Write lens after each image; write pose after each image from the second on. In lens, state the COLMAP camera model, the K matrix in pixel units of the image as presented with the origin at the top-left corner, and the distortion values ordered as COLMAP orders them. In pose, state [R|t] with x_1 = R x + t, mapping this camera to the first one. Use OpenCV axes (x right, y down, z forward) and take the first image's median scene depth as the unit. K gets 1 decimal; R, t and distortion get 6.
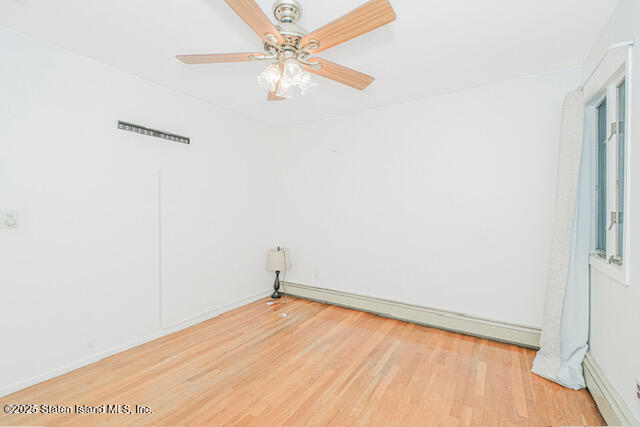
lens RADIAL K [[279.4, 0, 320.0], [0, 279.4, 213.5], [0, 0, 1]] dist [0.002694, 0.000173]
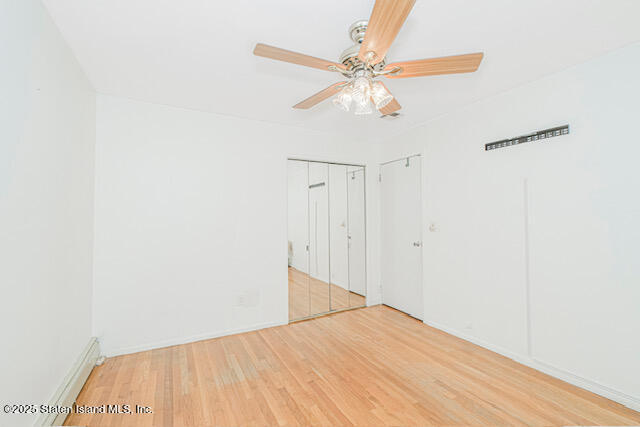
lens RADIAL K [[279.4, 0, 320.0], [0, 279.4, 213.5], [0, 0, 1]] dist [0.002694, 0.000173]
pose [[-0.489298, -0.010752, -0.872051, 0.522334], [0.000104, 0.999923, -0.012388, -0.029677], [0.872117, -0.006152, -0.489259, 0.839769]]
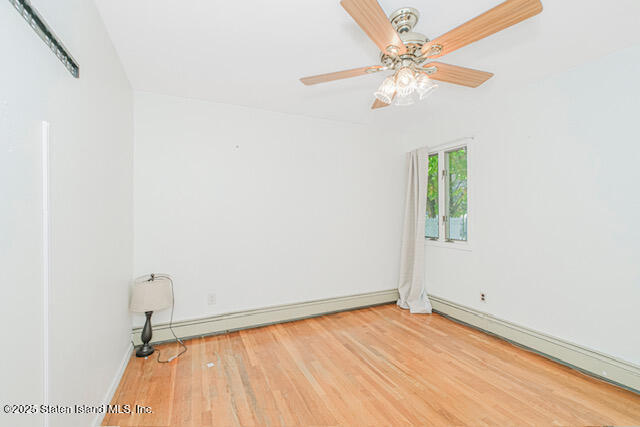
lens RADIAL K [[279.4, 0, 320.0], [0, 279.4, 213.5], [0, 0, 1]] dist [0.002694, 0.000173]
pose [[0.558011, -0.013389, 0.829726, -0.667828], [0.038505, 0.999211, -0.009771, 0.001744], [-0.828940, 0.037401, 0.558086, 0.442240]]
